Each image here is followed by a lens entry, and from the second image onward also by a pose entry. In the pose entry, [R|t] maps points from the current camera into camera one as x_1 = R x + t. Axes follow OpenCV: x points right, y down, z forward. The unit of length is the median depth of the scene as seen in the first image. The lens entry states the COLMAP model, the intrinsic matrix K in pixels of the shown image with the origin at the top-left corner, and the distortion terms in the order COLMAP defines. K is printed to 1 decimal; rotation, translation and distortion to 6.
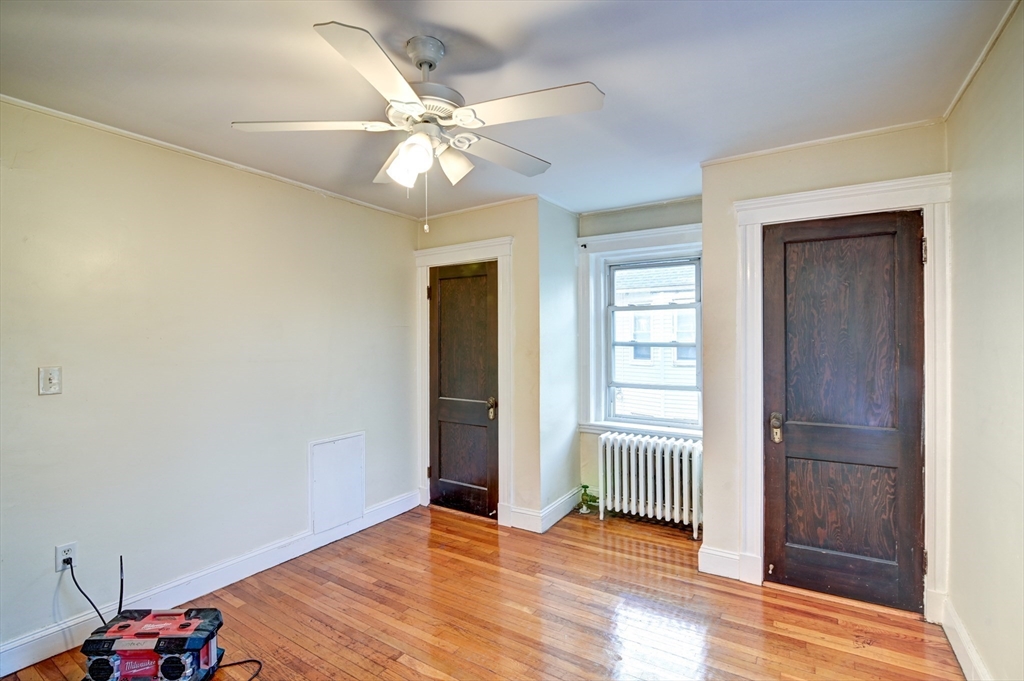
lens RADIAL K [[468.4, 0, 509.2], [0, 468.4, 337.7], [0, 0, 1]] dist [-0.018850, 0.000165]
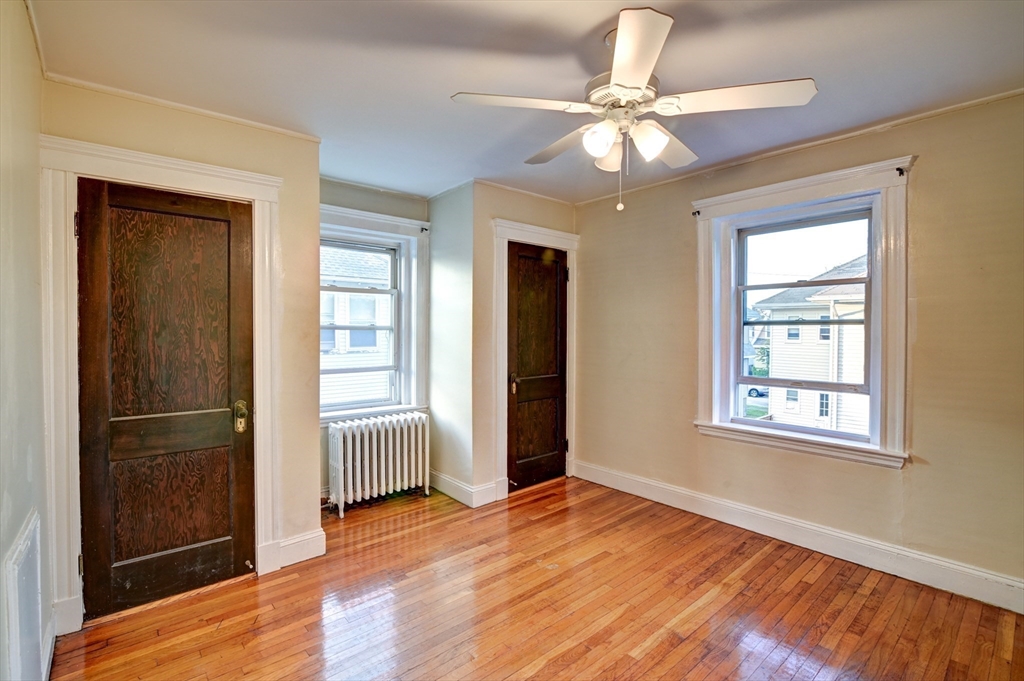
lens RADIAL K [[468.4, 0, 509.2], [0, 468.4, 337.7], [0, 0, 1]] dist [-0.018850, 0.000165]
pose [[0.289095, -0.005706, 0.957284, -0.617599], [-0.000046, 0.999982, 0.005975, 0.032943], [-0.957301, -0.001772, 0.289089, 0.450601]]
